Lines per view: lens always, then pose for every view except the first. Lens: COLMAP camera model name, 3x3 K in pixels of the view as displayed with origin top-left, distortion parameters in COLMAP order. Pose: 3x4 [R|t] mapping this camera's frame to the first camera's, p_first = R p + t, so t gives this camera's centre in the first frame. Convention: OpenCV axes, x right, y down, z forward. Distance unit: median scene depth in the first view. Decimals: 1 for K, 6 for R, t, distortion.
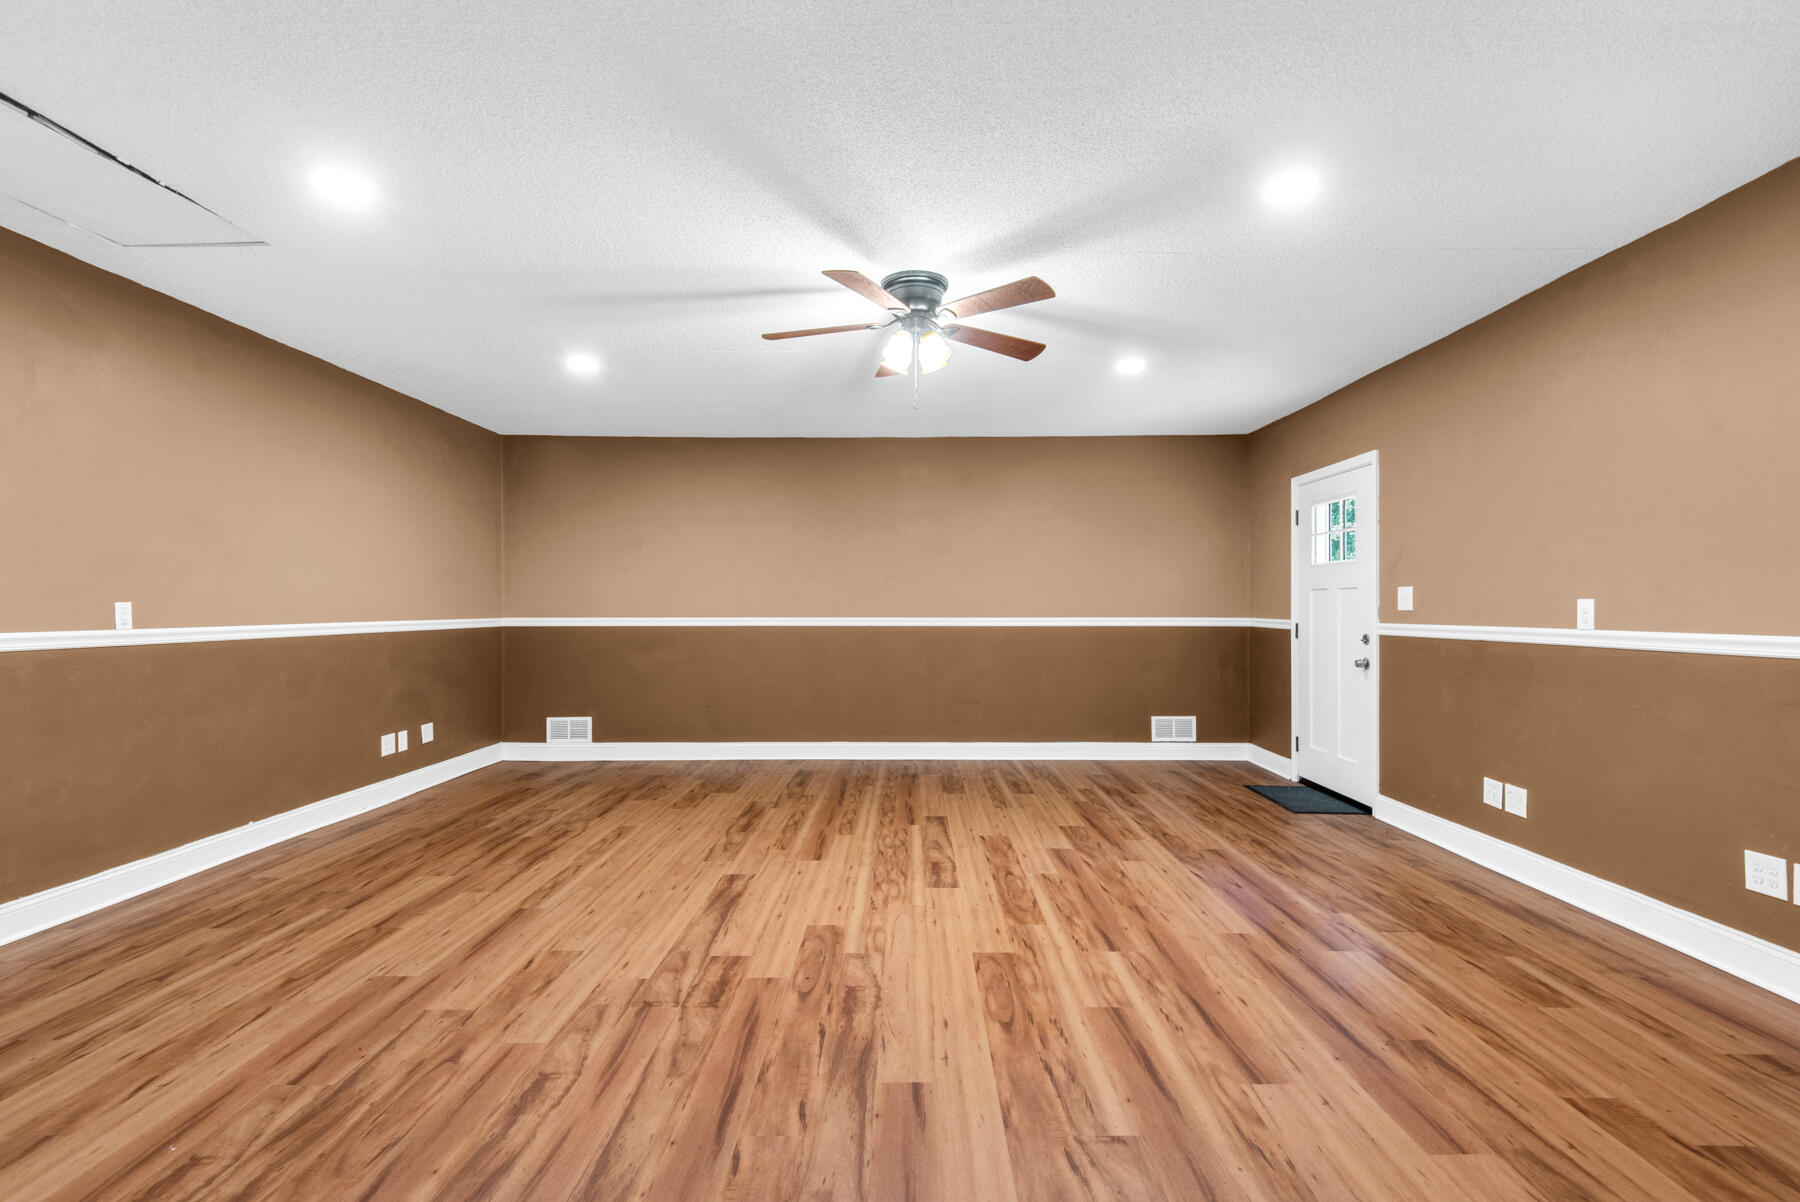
lens RADIAL K [[820.8, 0, 929.0], [0, 820.8, 588.6], [0, 0, 1]] dist [0.024234, -0.008463]
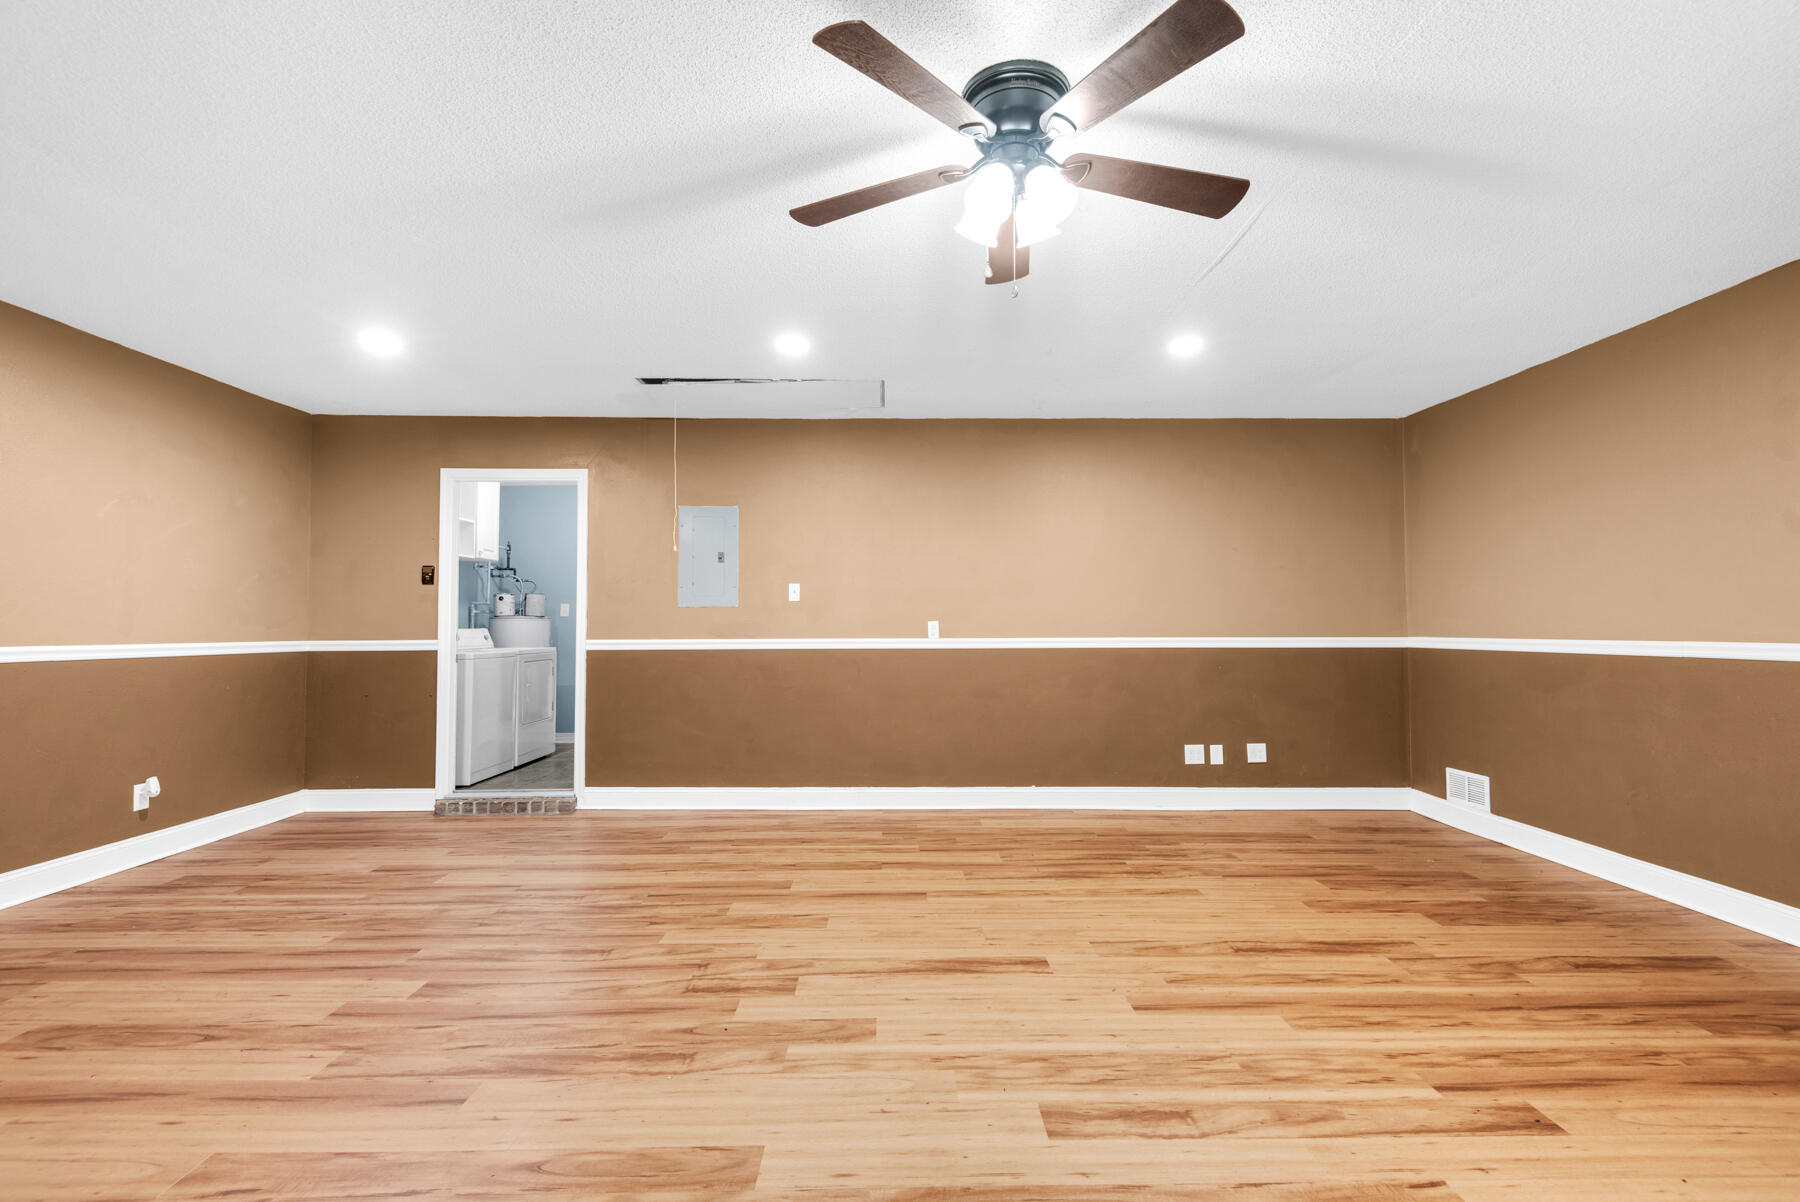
lens RADIAL K [[820.8, 0, 892.0], [0, 820.8, 607.8], [0, 0, 1]] dist [0.024234, -0.008463]
pose [[0.003244, -0.023326, -0.999723, 0.578552], [0.023761, 0.999447, -0.023243, 0.024001], [0.999712, -0.023679, 0.003797, 0.886726]]
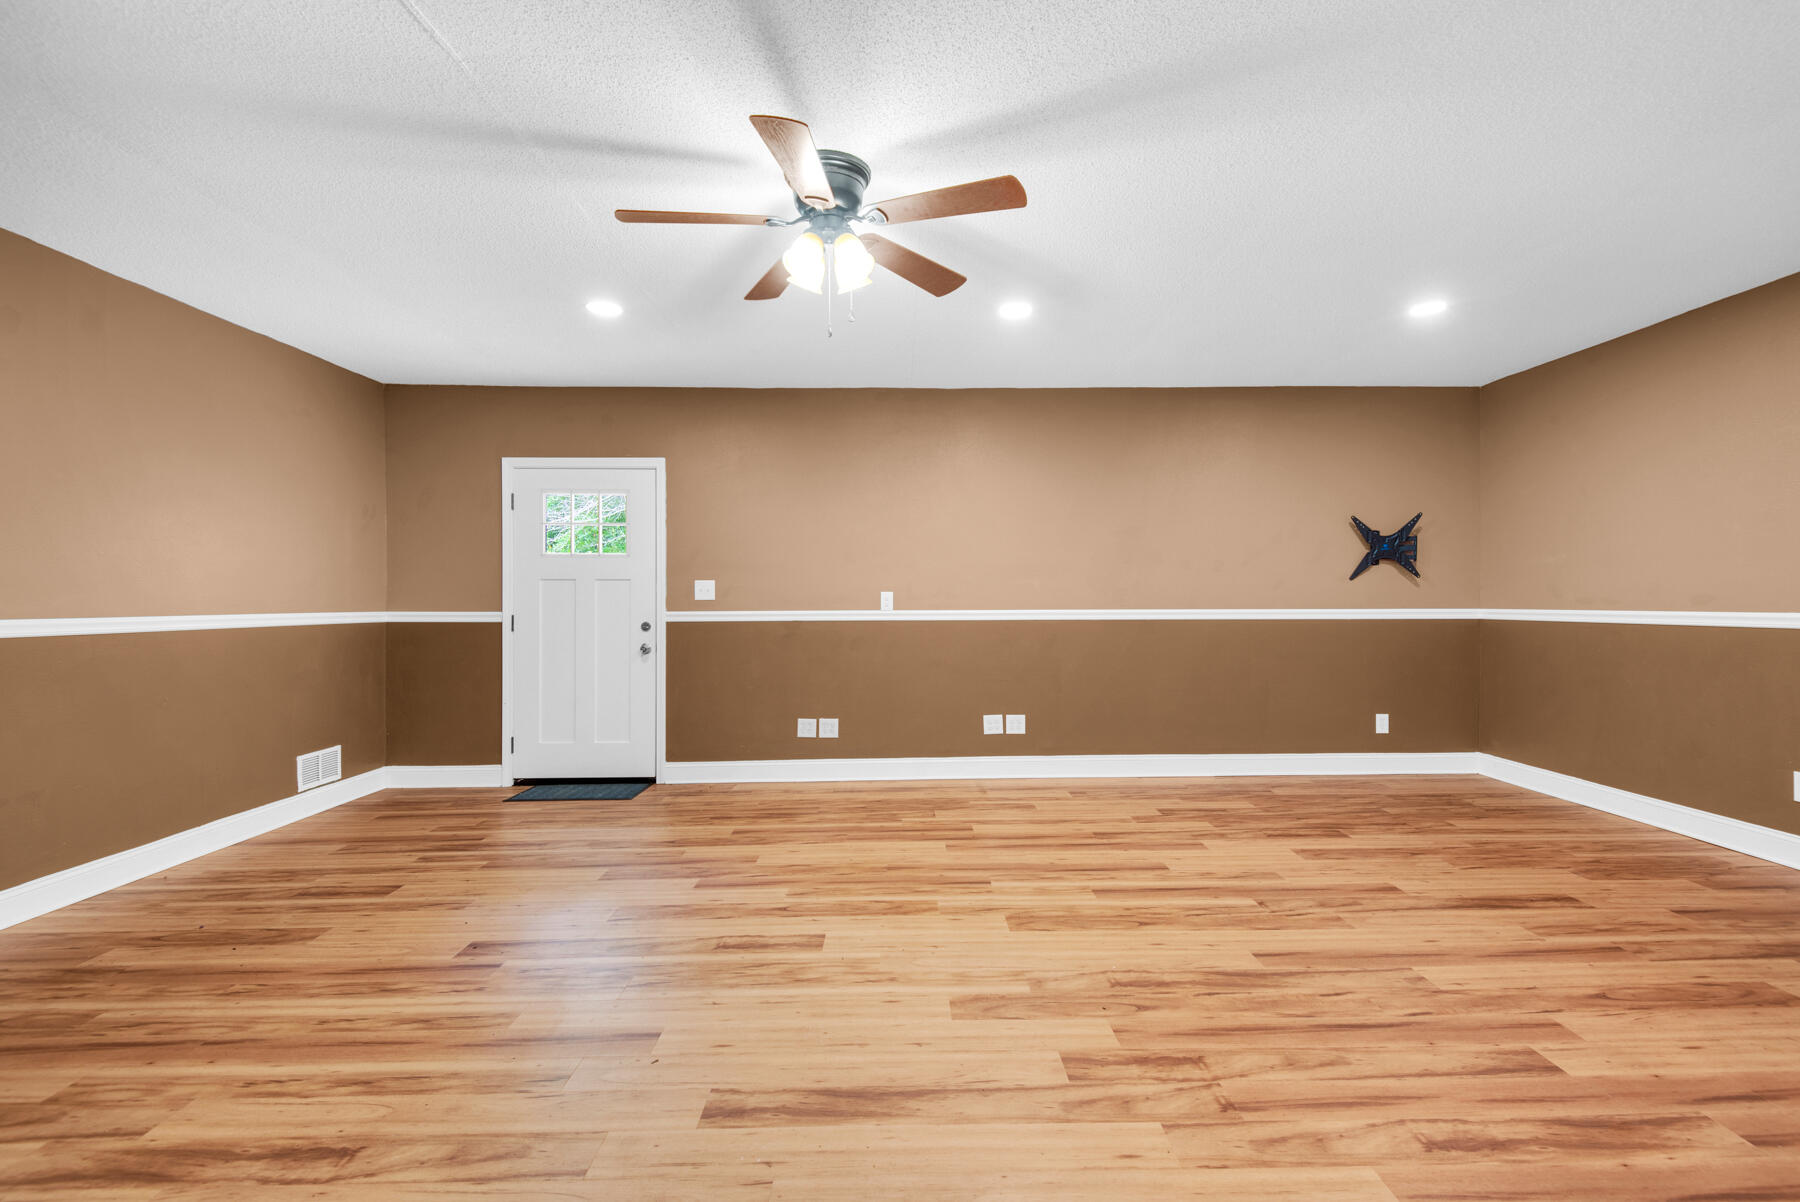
lens RADIAL K [[820.8, 0, 893.9], [0, 820.8, 584.3], [0, 0, 1]] dist [0.024234, -0.008463]
pose [[0.007302, 0.019121, 0.999791, -0.781939], [-0.019442, 0.999631, -0.018976, 0.026757], [-0.999784, -0.019299, 0.007671, 0.915248]]
